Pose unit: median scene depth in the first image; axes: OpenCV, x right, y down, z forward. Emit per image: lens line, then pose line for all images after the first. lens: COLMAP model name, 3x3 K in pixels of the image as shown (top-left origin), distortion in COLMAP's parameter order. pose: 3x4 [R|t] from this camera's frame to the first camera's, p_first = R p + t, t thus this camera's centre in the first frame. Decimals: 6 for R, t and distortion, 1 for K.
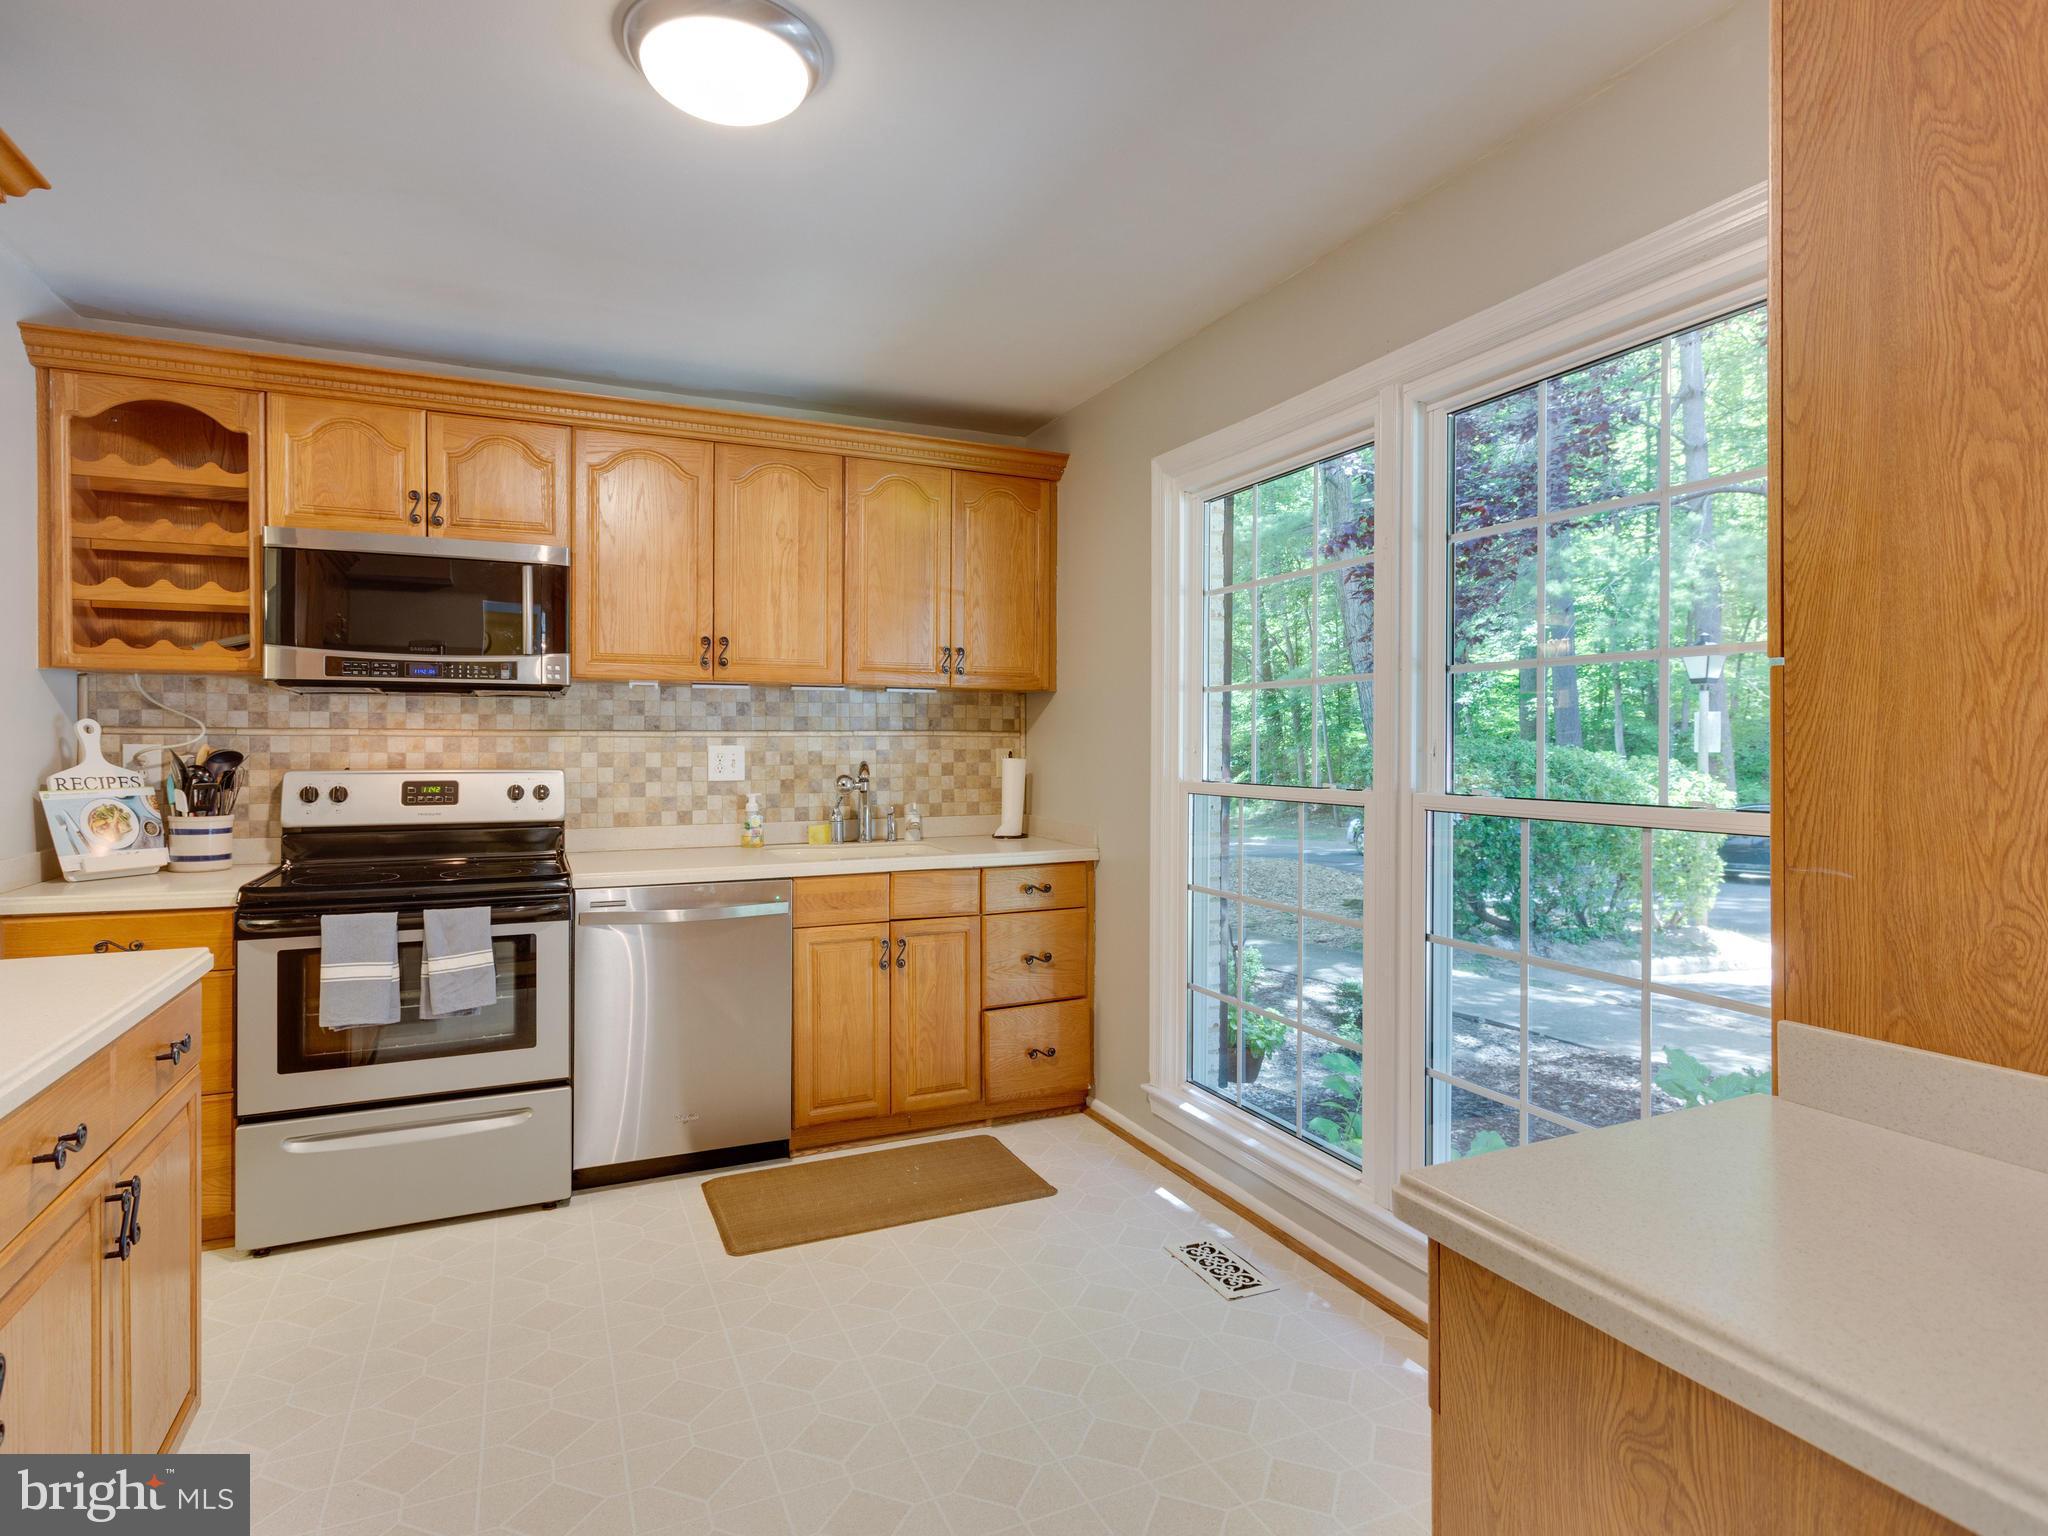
lens RADIAL K [[1106.0, 0, 1019.6], [0, 1106.0, 734.8], [0, 0, 1]] dist [-0.002635, 0.000599]
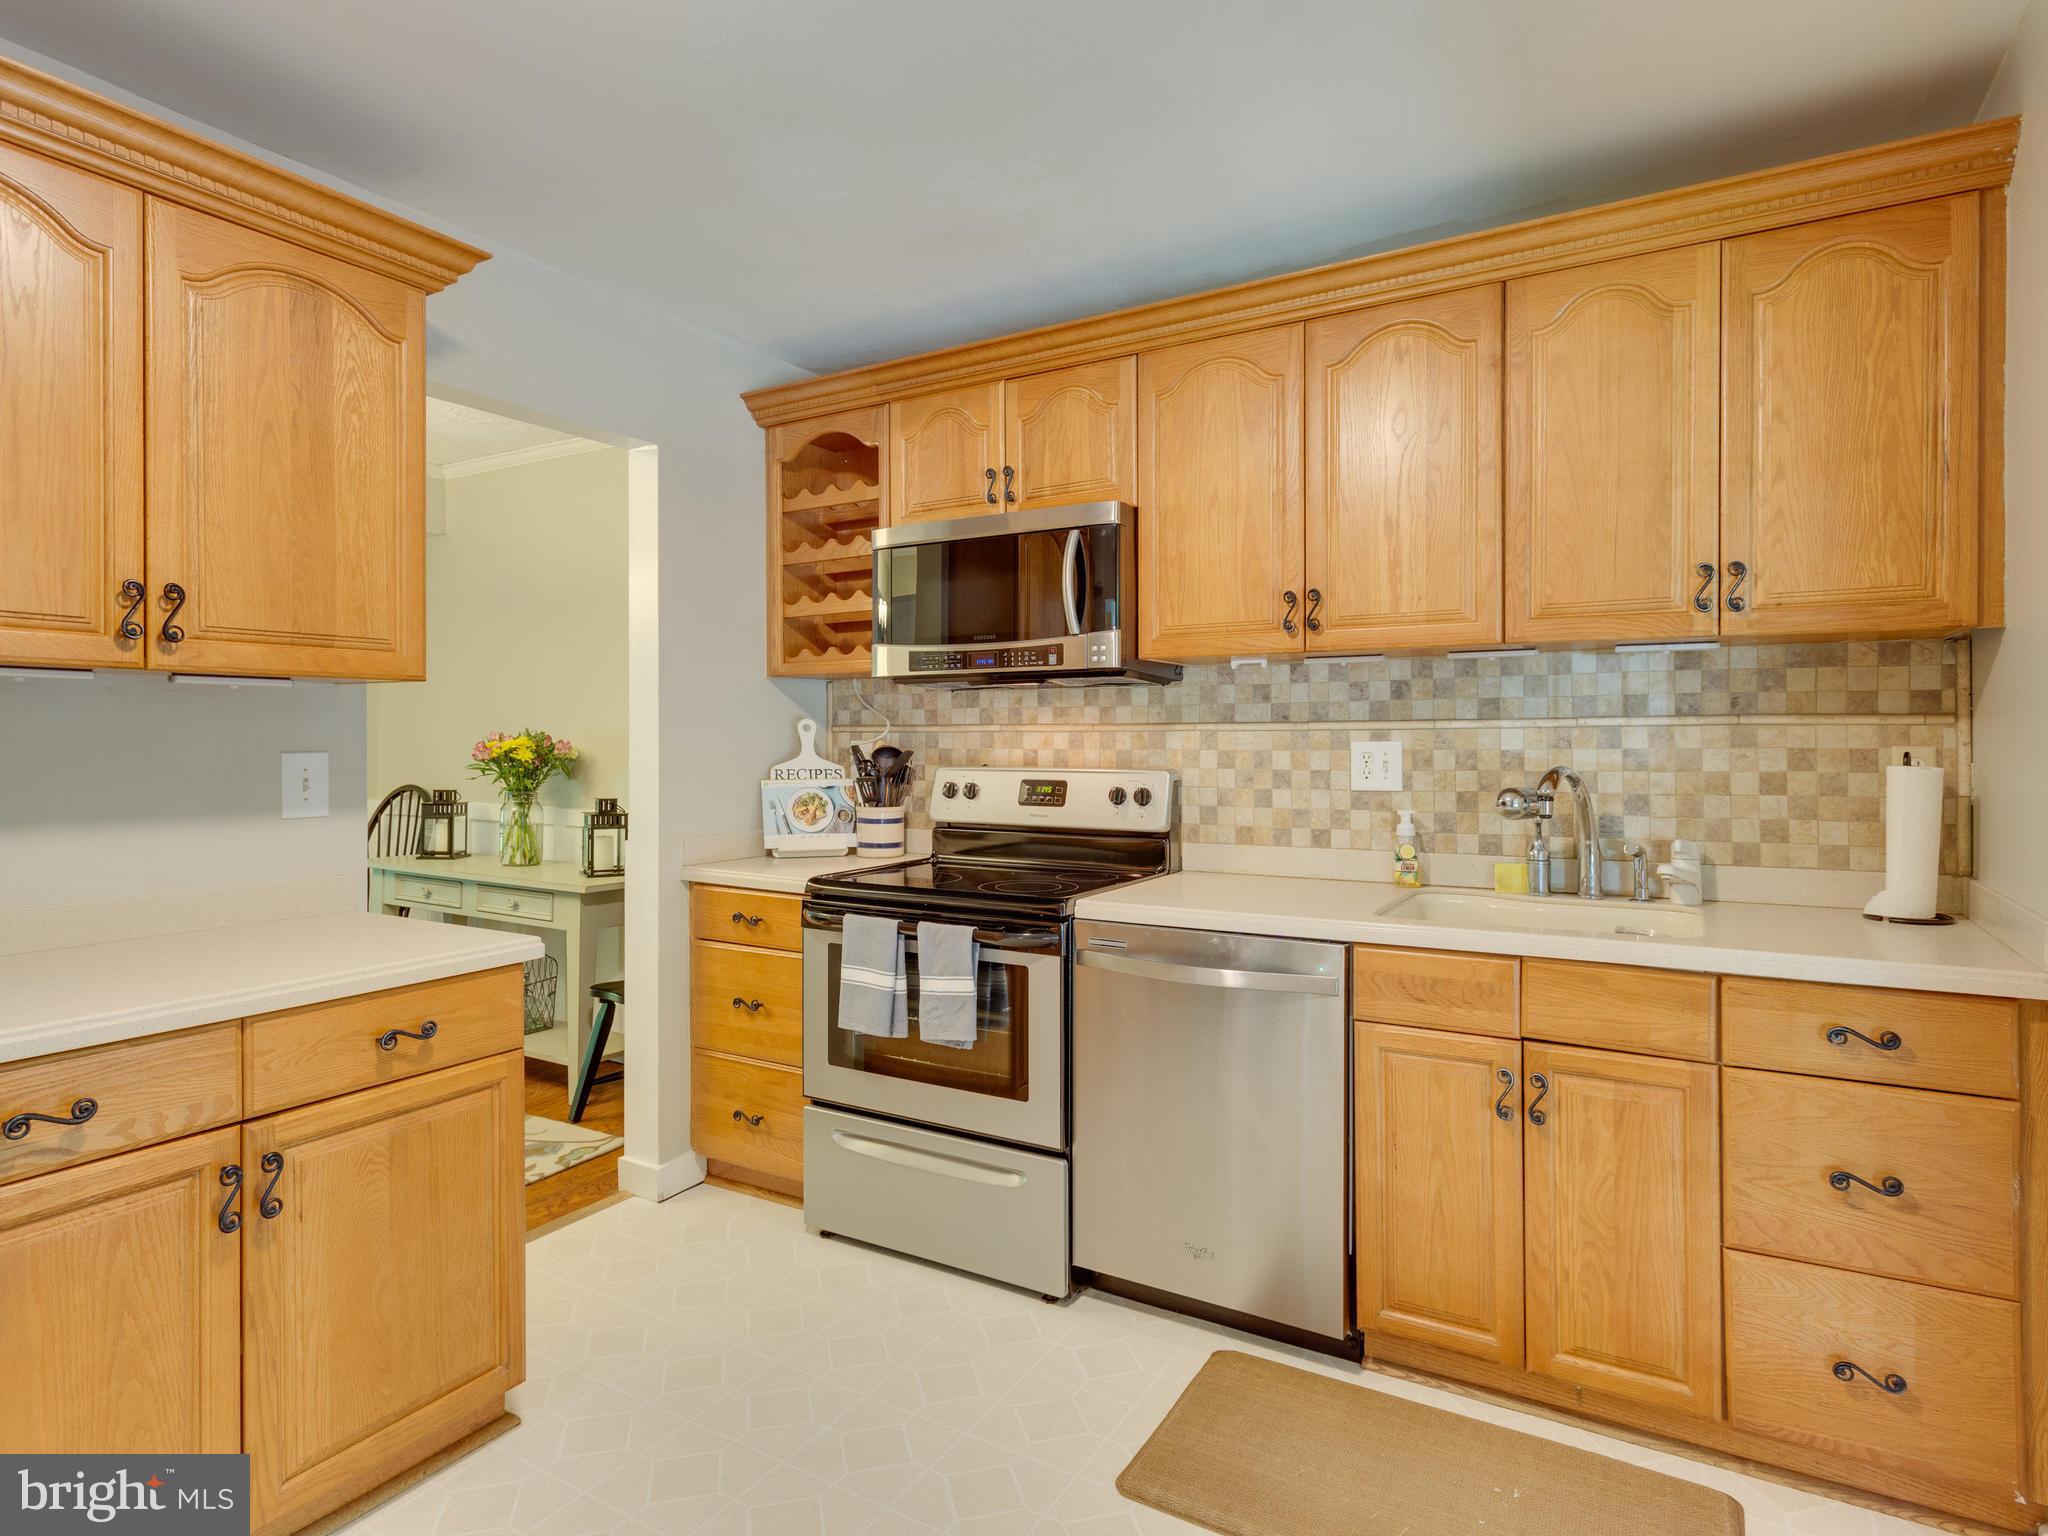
lens RADIAL K [[1106.0, 0, 1019.6], [0, 1106.0, 734.8], [0, 0, 1]] dist [-0.002635, 0.000599]
pose [[0.570139, -0.005678, -0.821528, 0.210655], [0.008679, 0.999962, -0.000888, 0.004389], [0.821502, -0.006624, 0.570167, 0.439561]]
